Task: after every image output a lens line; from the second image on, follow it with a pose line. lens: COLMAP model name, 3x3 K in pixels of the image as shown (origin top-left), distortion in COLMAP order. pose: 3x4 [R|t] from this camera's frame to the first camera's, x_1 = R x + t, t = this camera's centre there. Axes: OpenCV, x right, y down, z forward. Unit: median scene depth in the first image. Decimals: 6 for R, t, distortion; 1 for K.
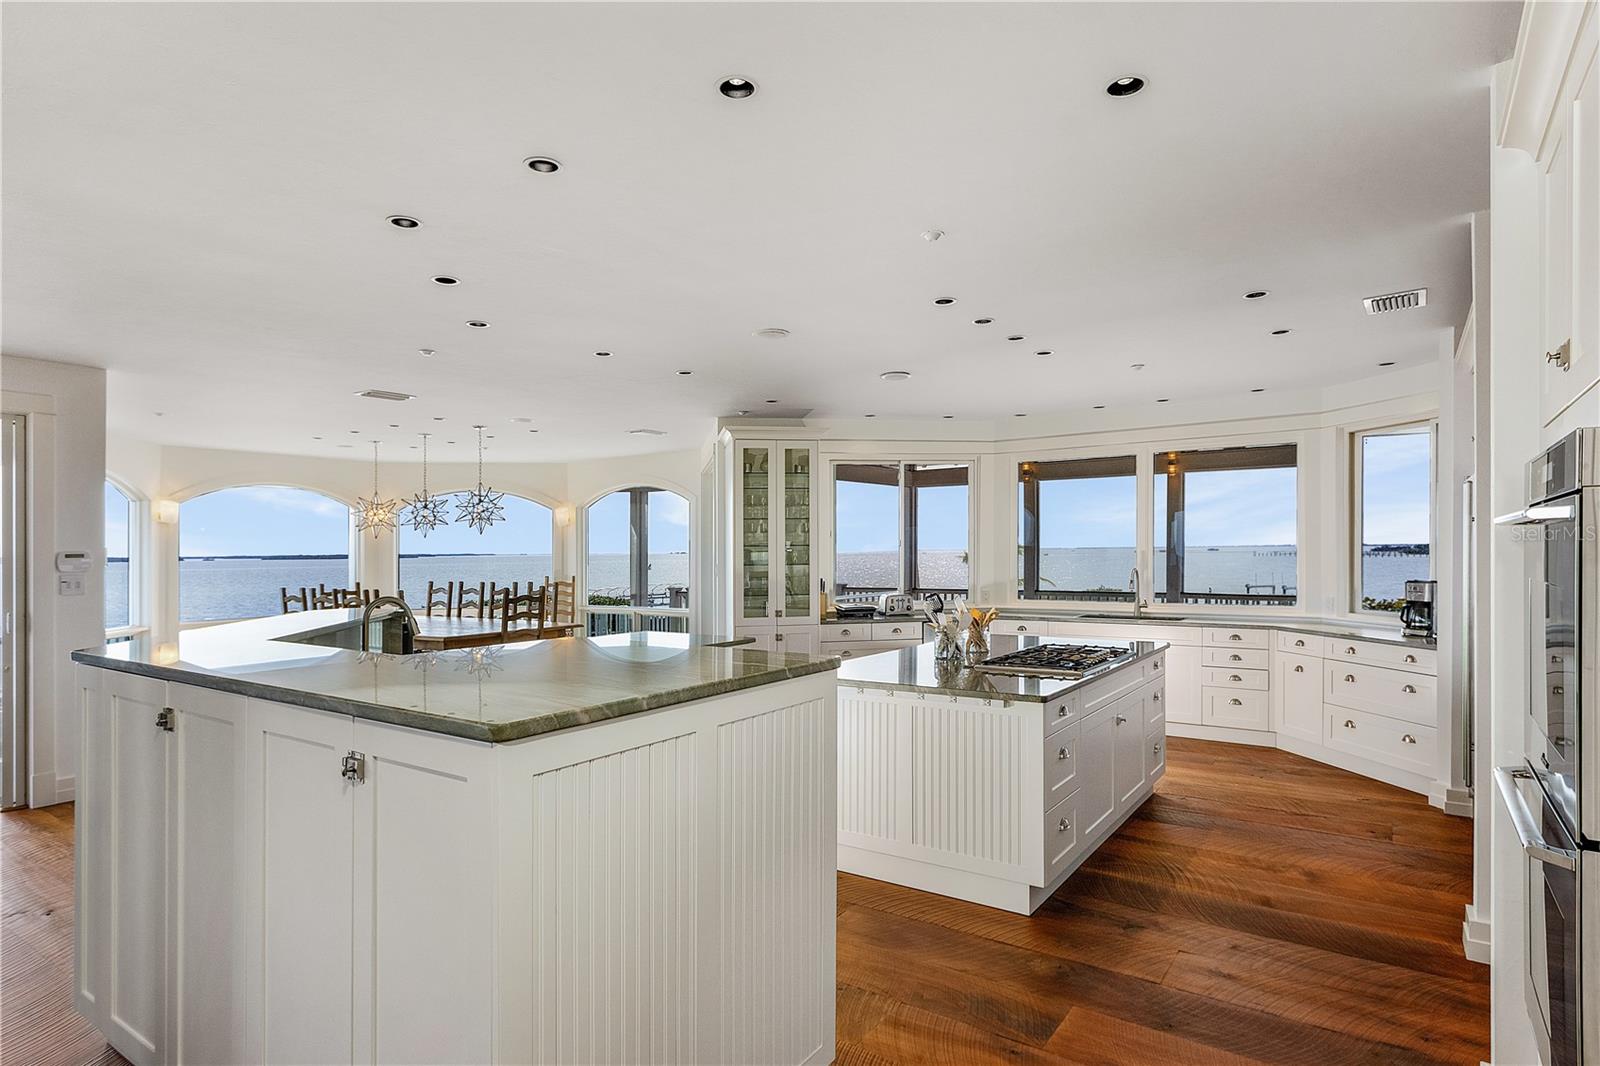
lens RADIAL K [[869.6, 0, 801.0], [0, 869.6, 542.8], [0, 0, 1]] dist [0.002231, 0.001165]
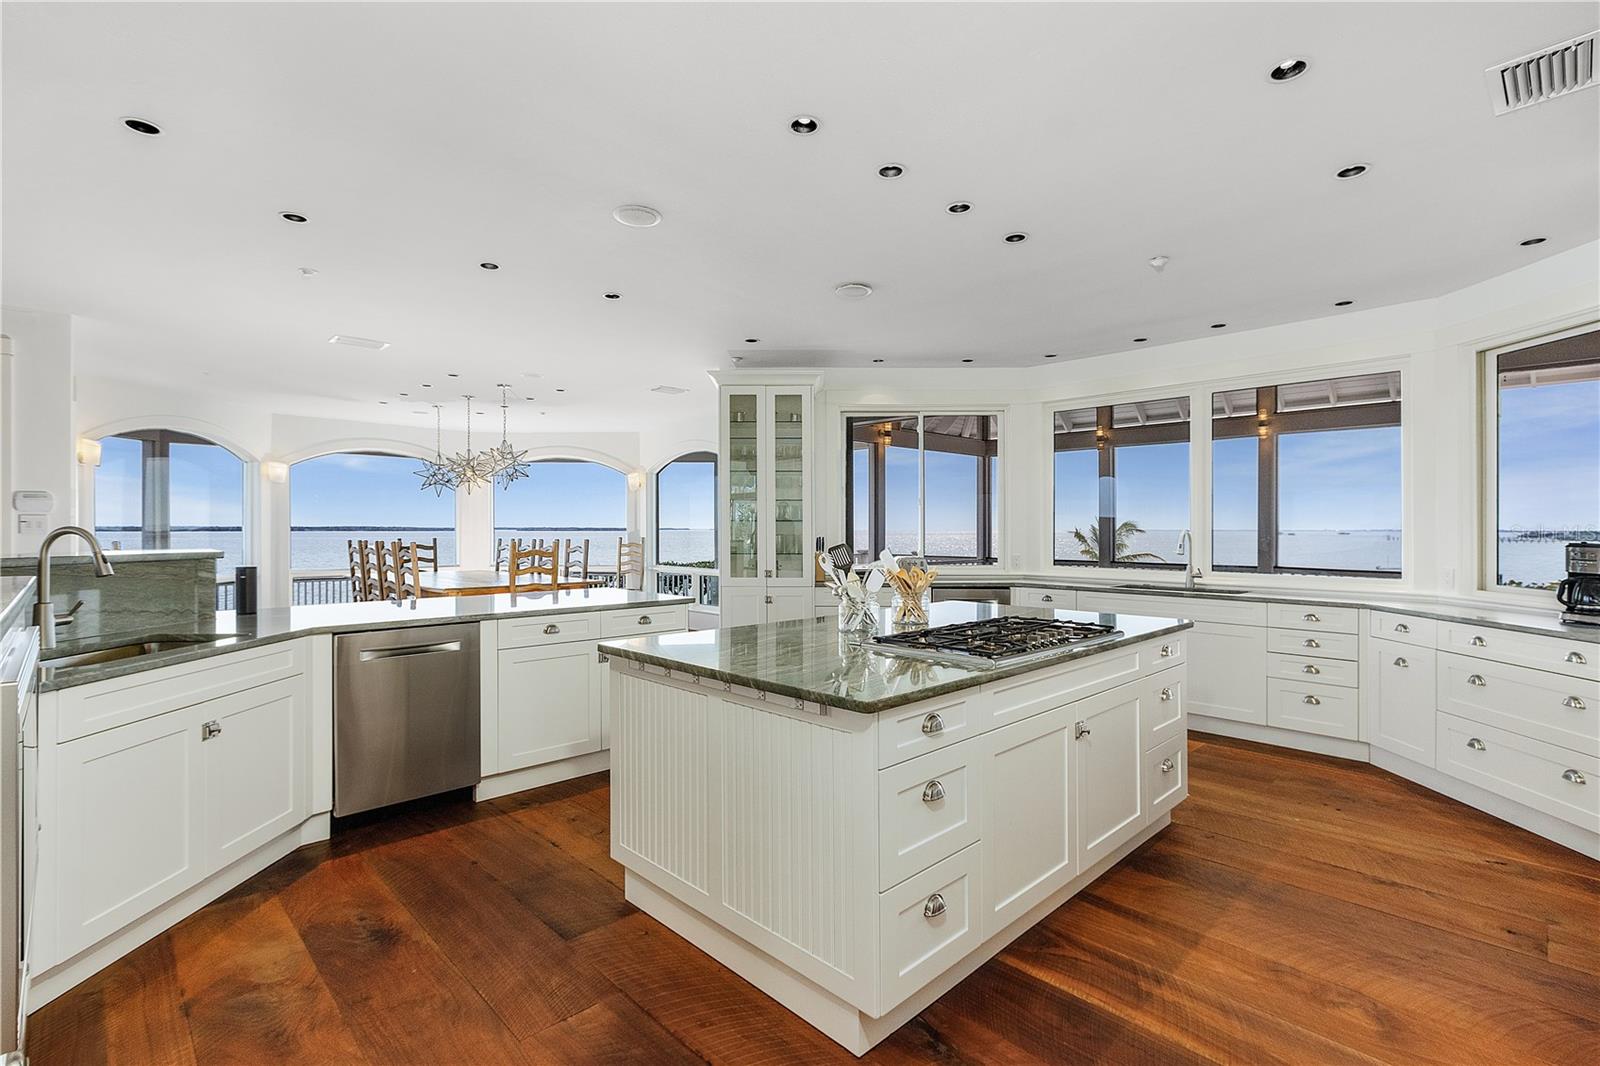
lens RADIAL K [[742.3, 0, 799.5], [0, 742.3, 508.4], [0, 0, 1]] dist [-0.002425, -0.001112]
pose [[0.981794, 0.008624, -0.189751, 0.173473], [-0.011954, 0.999794, -0.016412, 0.027238], [0.189571, 0.018382, 0.981695, 0.257312]]
